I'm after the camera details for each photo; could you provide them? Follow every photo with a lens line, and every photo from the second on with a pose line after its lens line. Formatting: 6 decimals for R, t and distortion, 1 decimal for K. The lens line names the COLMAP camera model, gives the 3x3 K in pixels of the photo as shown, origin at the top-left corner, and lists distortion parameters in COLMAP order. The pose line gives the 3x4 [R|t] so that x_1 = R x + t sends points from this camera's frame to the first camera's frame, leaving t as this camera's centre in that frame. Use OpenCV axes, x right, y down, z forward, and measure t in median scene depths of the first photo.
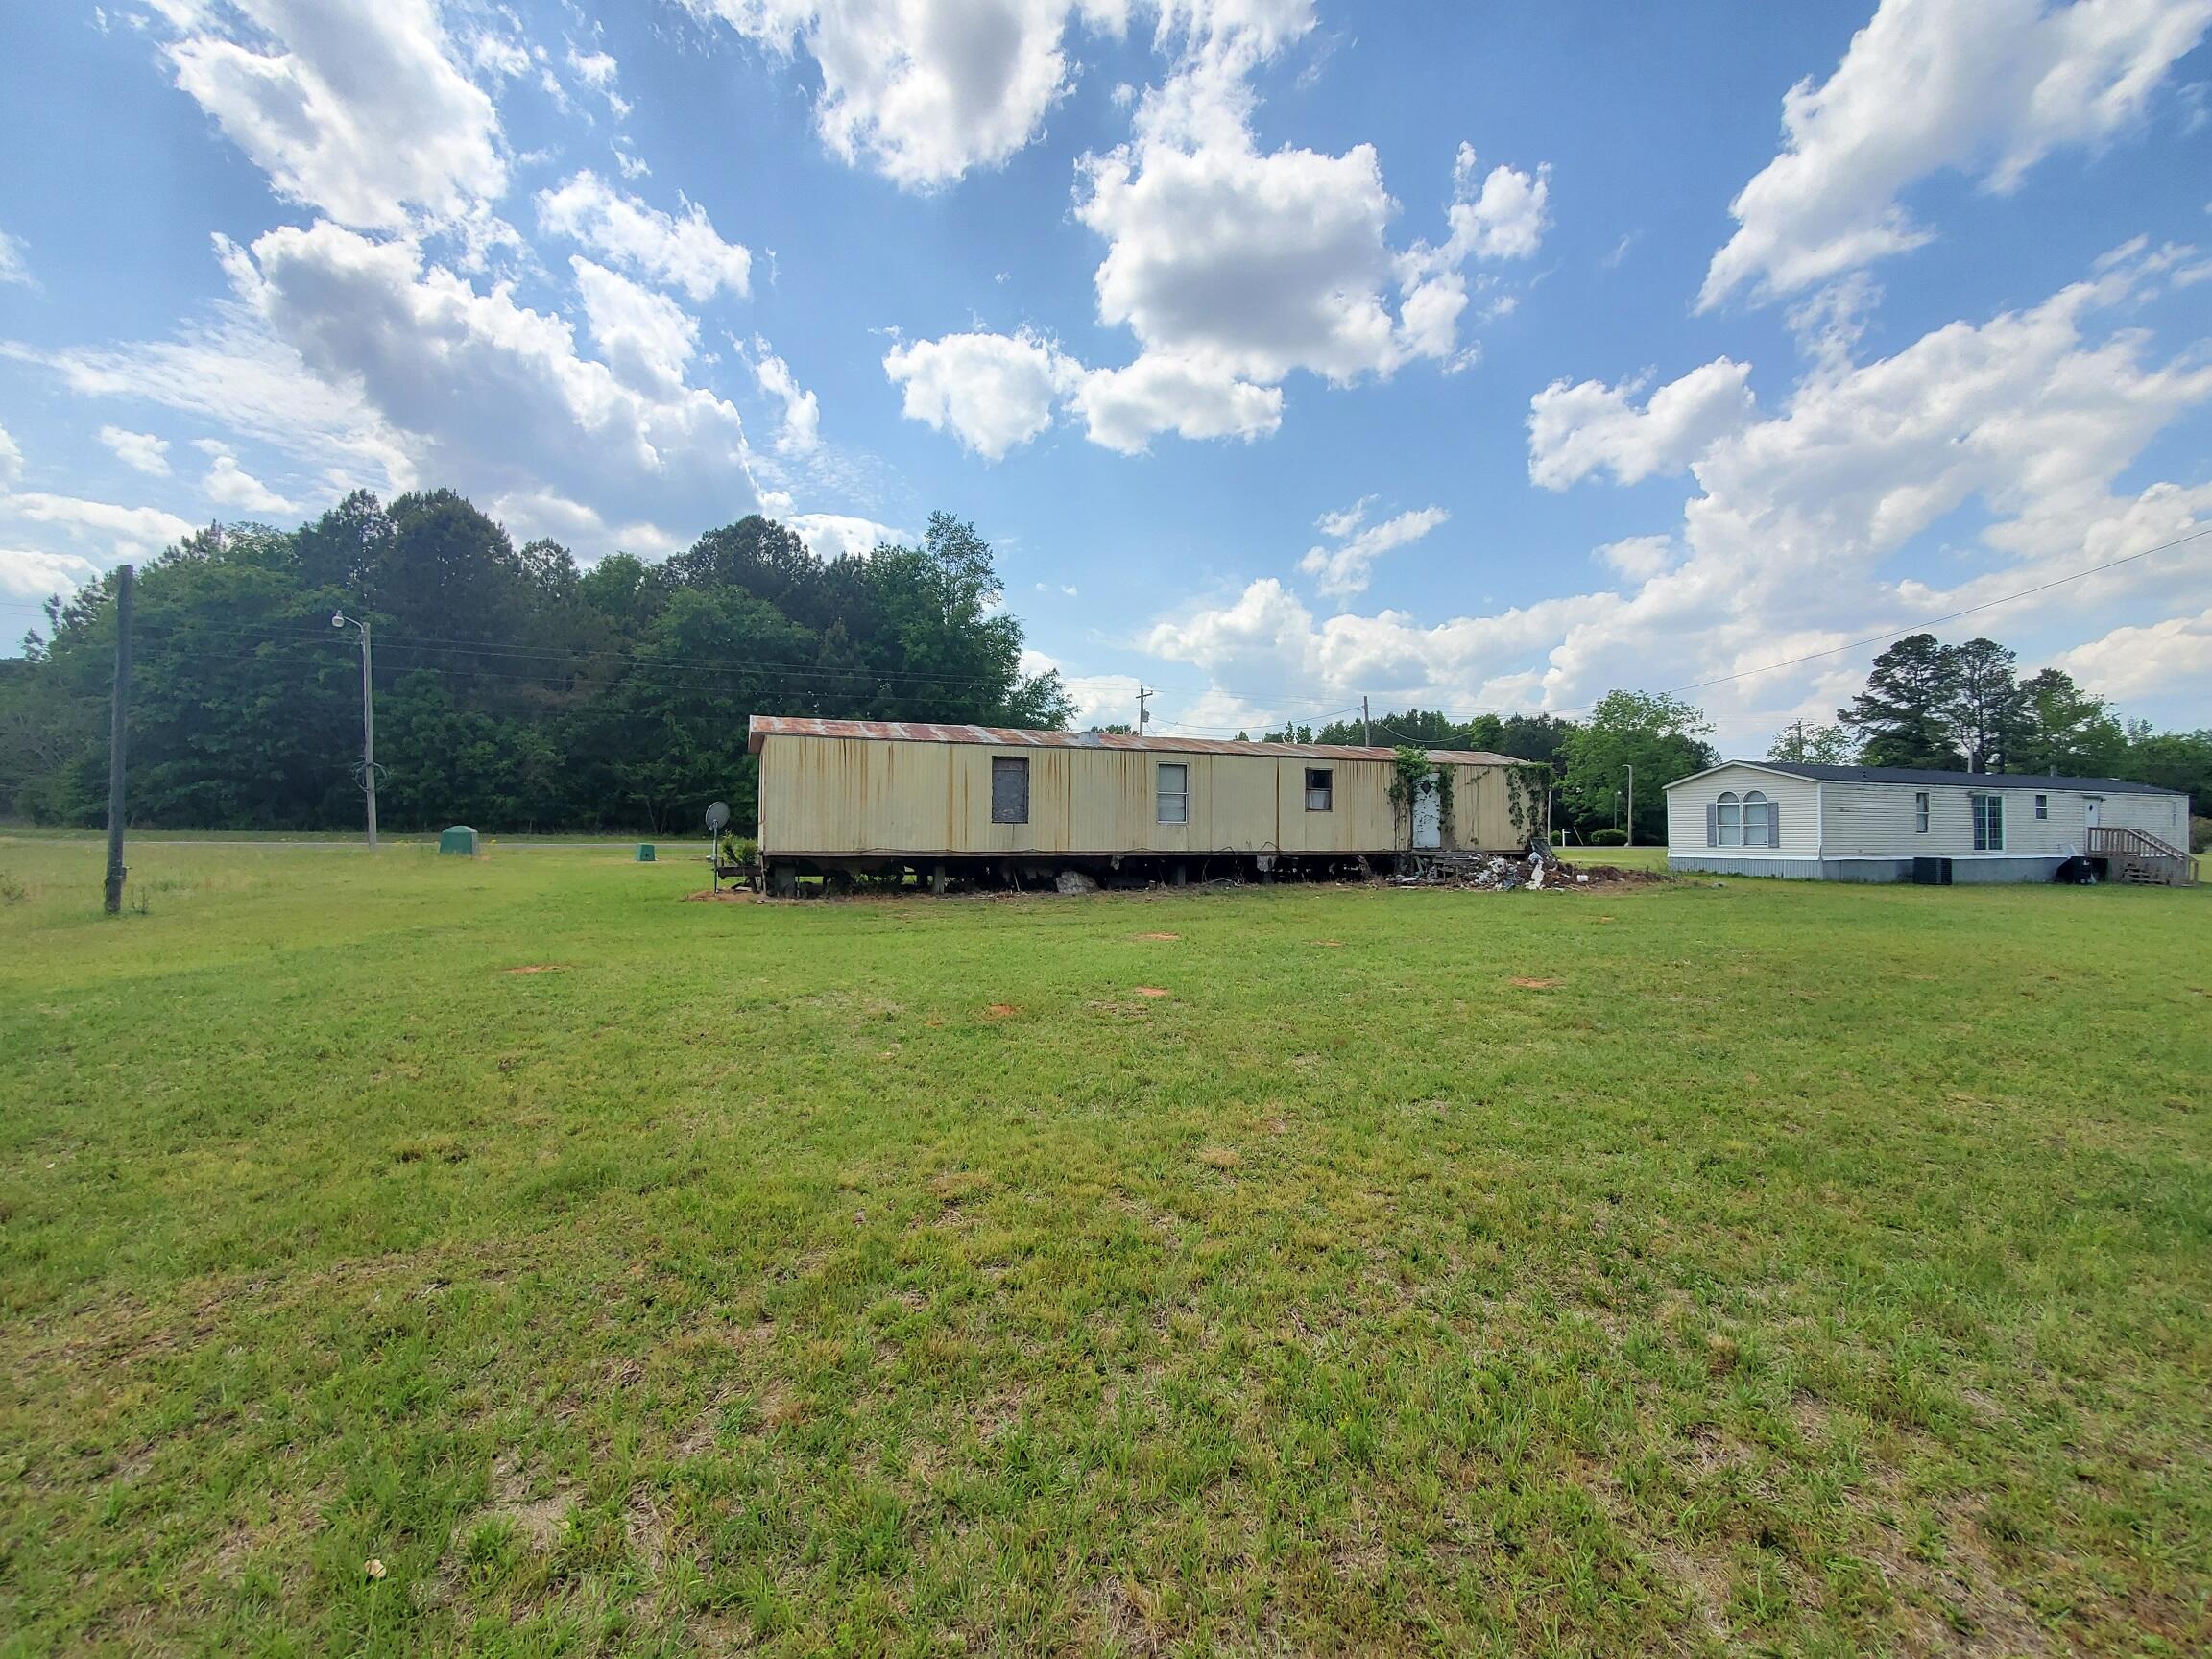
lens RADIAL K [[900.2, 0, 1089.7], [0, 900.2, 818.7], [0, 0, 1]] dist [0.003888, -0.003013]
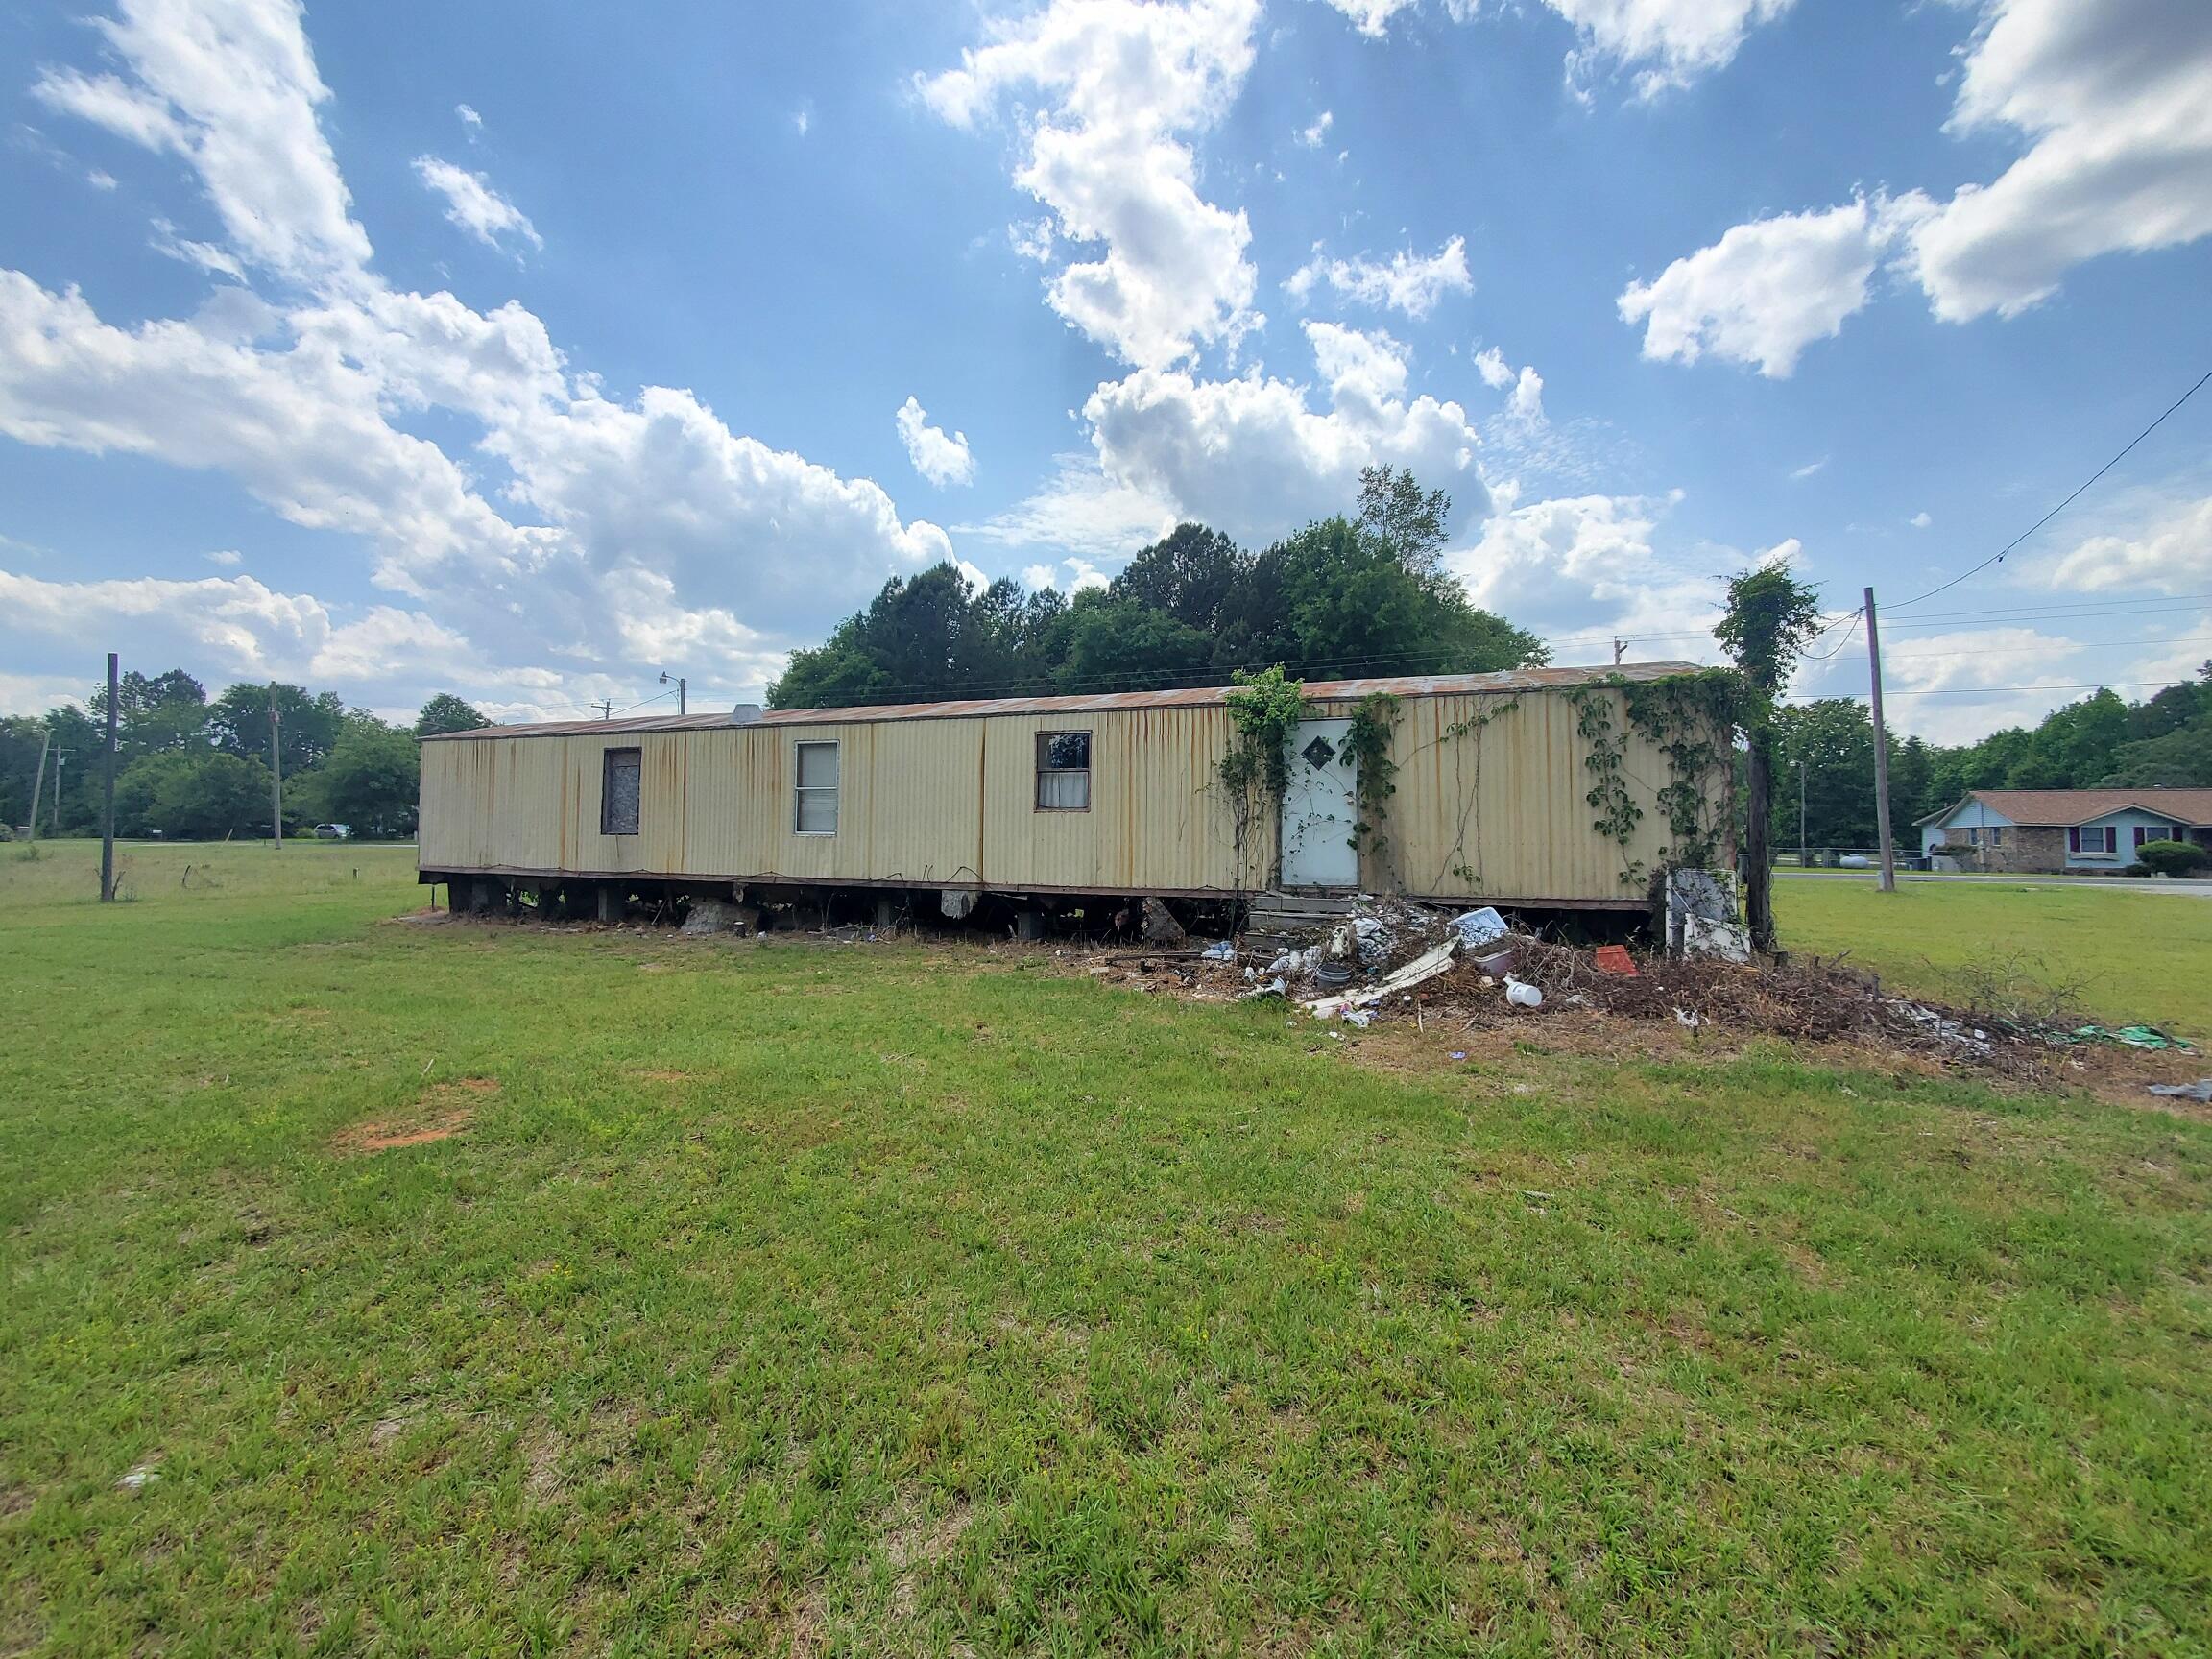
lens RADIAL K [[900.2, 0, 1110.5], [0, 900.2, 840.0], [0, 0, 1]] dist [0.003888, -0.003013]
pose [[0.730503, 0.002324, -0.682906, 0.581596], [0.007744, 0.999902, 0.011686, 0.002616], [0.682866, -0.013825, 0.730413, 0.568106]]
